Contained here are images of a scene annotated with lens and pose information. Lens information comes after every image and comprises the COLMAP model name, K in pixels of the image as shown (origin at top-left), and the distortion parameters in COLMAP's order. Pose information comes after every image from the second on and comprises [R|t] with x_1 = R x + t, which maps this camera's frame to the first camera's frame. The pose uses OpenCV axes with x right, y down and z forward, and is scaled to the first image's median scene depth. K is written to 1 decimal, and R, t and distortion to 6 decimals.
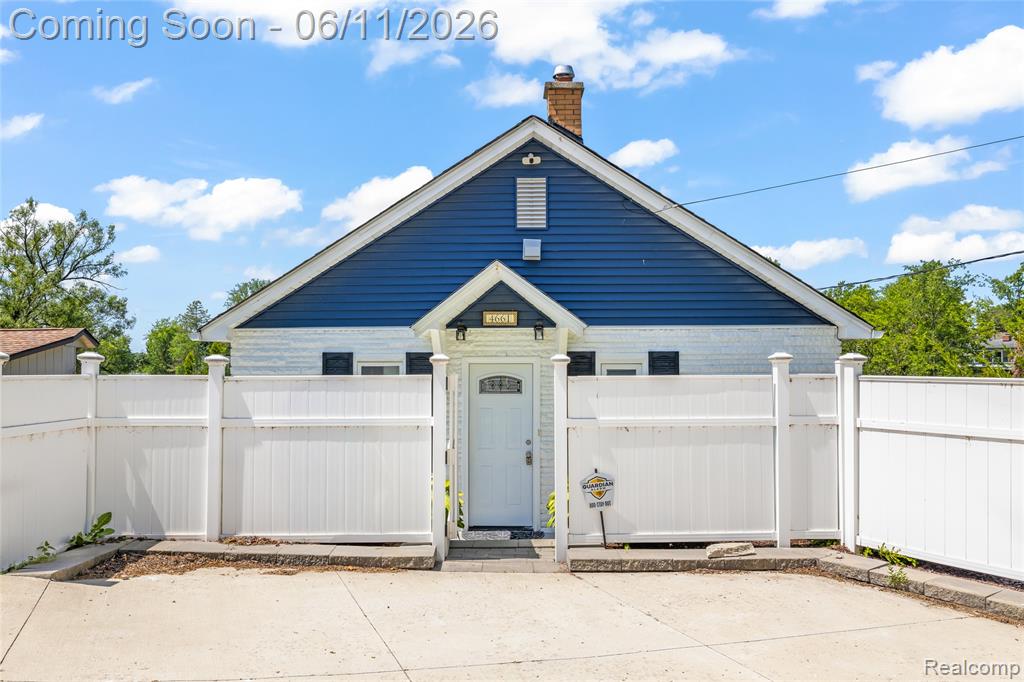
lens RADIAL K [[801.3, 0, 516.1], [0, 801.3, 337.3], [0, 0, 1]] dist [0.004627, -0.001342]
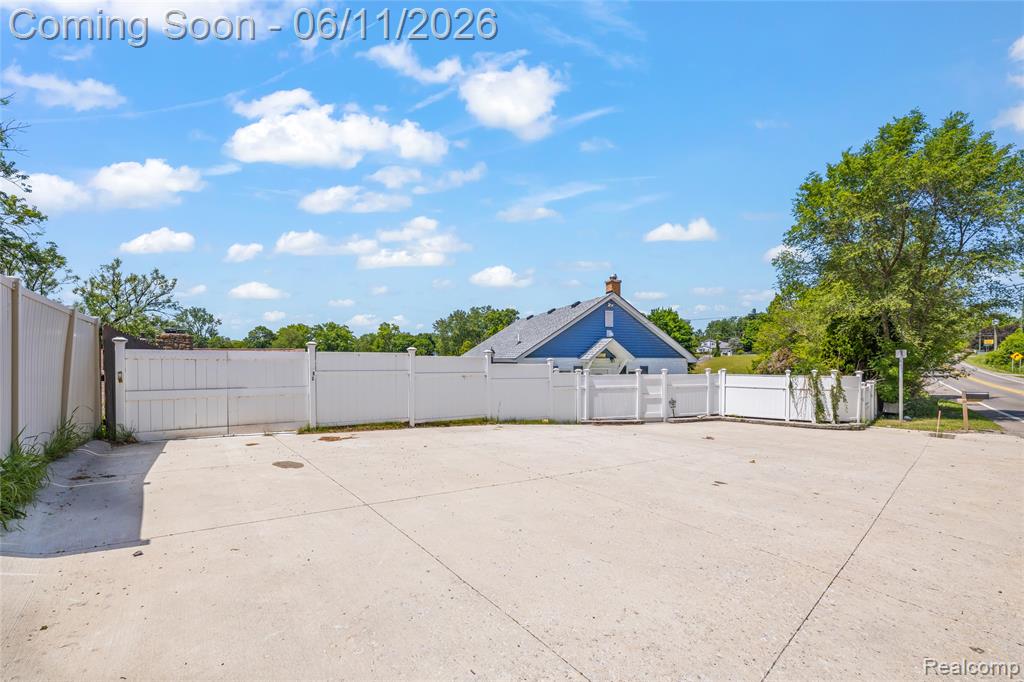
lens RADIAL K [[446.5, 0, 514.8], [0, 446.5, 362.0], [0, 0, 1]] dist [-0.000580, 0.000088]
pose [[0.938107, 0.004288, 0.346318, -0.945672], [-0.015556, 0.999436, 0.029764, -0.044529], [-0.345995, -0.033309, 0.937645, -0.529709]]
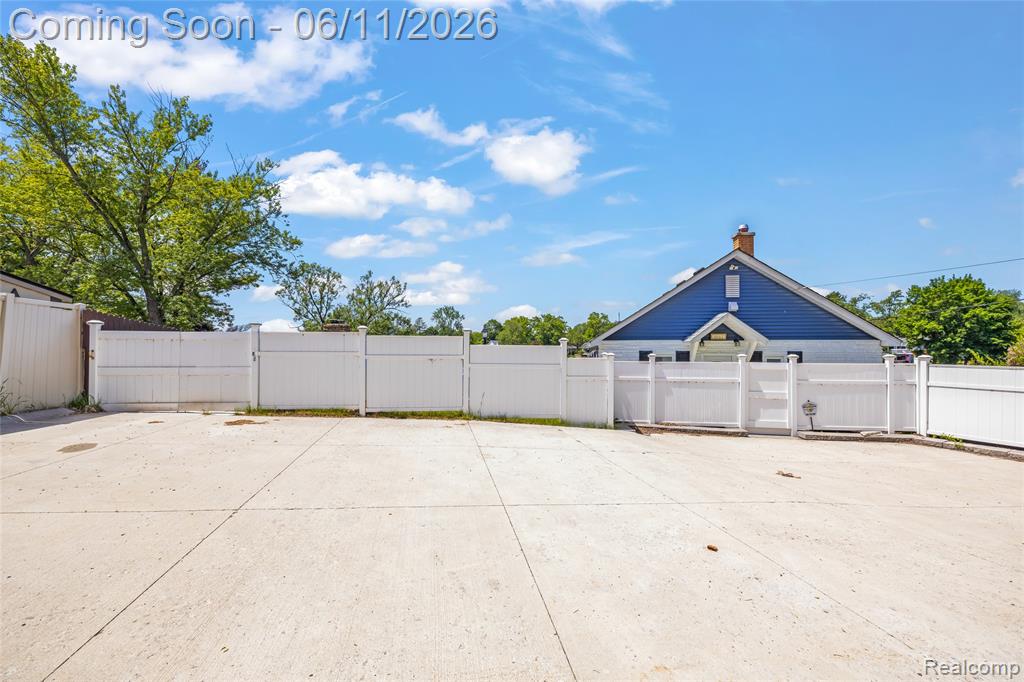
lens RADIAL K [[435.6, 0, 510.6], [0, 435.6, 343.7], [0, 0, 1]] dist [0.001147, 0.000270]
pose [[0.989242, 0.003441, -0.146247, -0.430675], [-0.000766, 0.999831, 0.018345, -0.025917], [0.146286, -0.018036, 0.989078, -0.334153]]
